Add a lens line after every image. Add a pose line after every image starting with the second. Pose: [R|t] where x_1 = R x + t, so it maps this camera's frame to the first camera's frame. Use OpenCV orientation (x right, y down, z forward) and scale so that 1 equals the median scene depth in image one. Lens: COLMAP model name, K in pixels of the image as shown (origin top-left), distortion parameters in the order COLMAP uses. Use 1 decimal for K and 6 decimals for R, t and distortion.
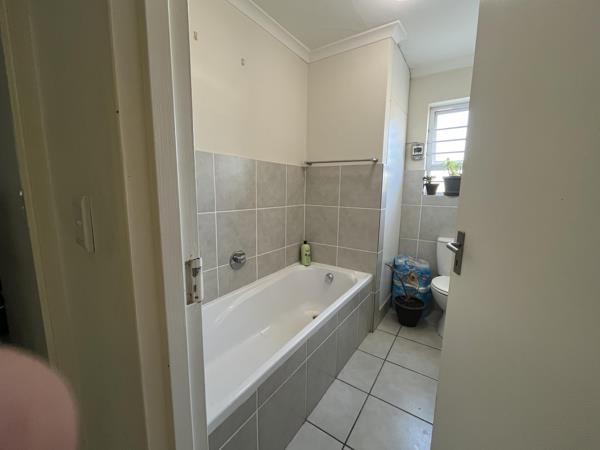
lens RADIAL K [[246.3, 0, 300.0], [0, 246.3, 225.0], [0, 0, 1]] dist [0.000363, 0.000182]
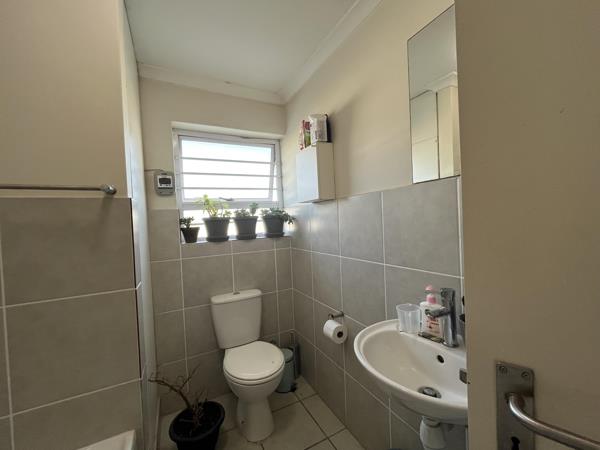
lens RADIAL K [[246.3, 0, 300.0], [0, 246.3, 225.0], [0, 0, 1]] dist [0.000363, 0.000182]
pose [[0.481549, -0.050665, 0.874953, 0.049110], [0.179815, 0.982801, -0.042055, -0.088705], [-0.857774, 0.177581, 0.482378, 0.374767]]
